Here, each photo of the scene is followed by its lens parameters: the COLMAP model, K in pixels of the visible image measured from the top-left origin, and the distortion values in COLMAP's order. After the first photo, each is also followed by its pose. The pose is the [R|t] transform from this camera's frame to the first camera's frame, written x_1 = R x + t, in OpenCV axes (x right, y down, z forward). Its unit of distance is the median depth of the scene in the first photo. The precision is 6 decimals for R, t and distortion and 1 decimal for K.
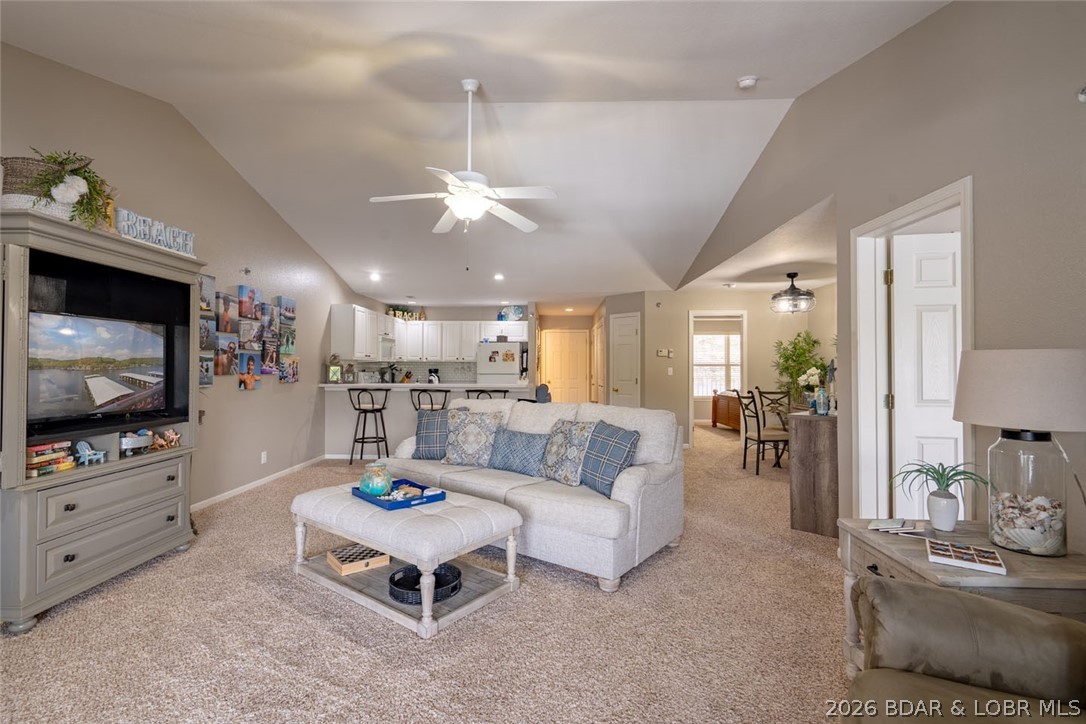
lens RADIAL K [[506.5, 0, 540.4], [0, 506.5, 358.4], [0, 0, 1]] dist [-0.002120, 0.003415]
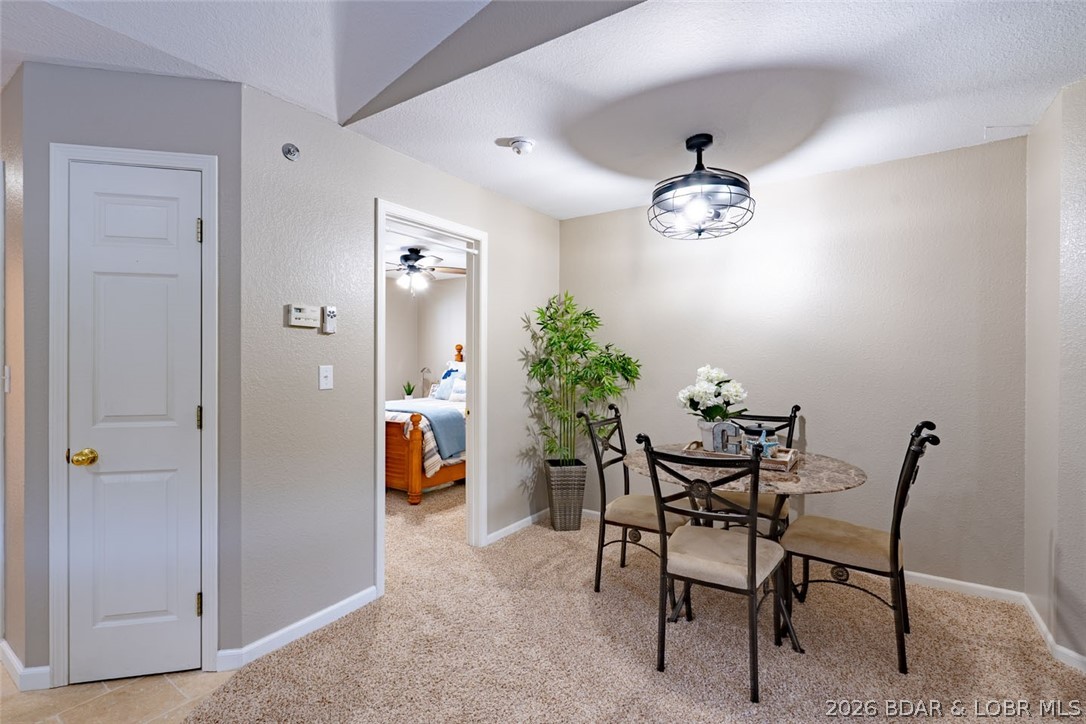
lens RADIAL K [[506.5, 0, 547.5], [0, 506.5, 361.9], [0, 0, 1]] dist [-0.002120, 0.003415]
pose [[0.529639, -0.006721, 0.848196, 0.088088], [-0.015079, 0.999736, 0.017338, 0.012825], [-0.848089, -0.021973, 0.529398, 1.006934]]
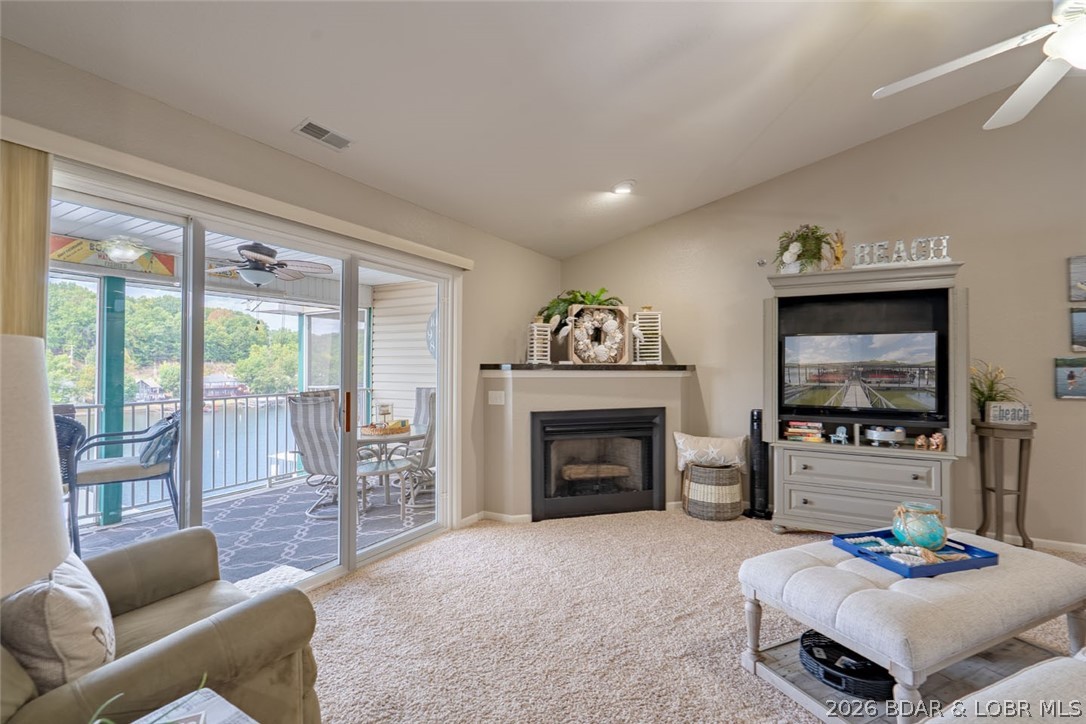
lens RADIAL K [[506.5, 0, 537.8], [0, 506.5, 357.9], [0, 0, 1]] dist [-0.002120, 0.003415]
pose [[-0.459590, -0.008566, -0.888090, 0.345012], [0.012182, 0.999799, -0.015948, -0.003065], [0.888048, -0.018148, -0.459393, 0.473616]]
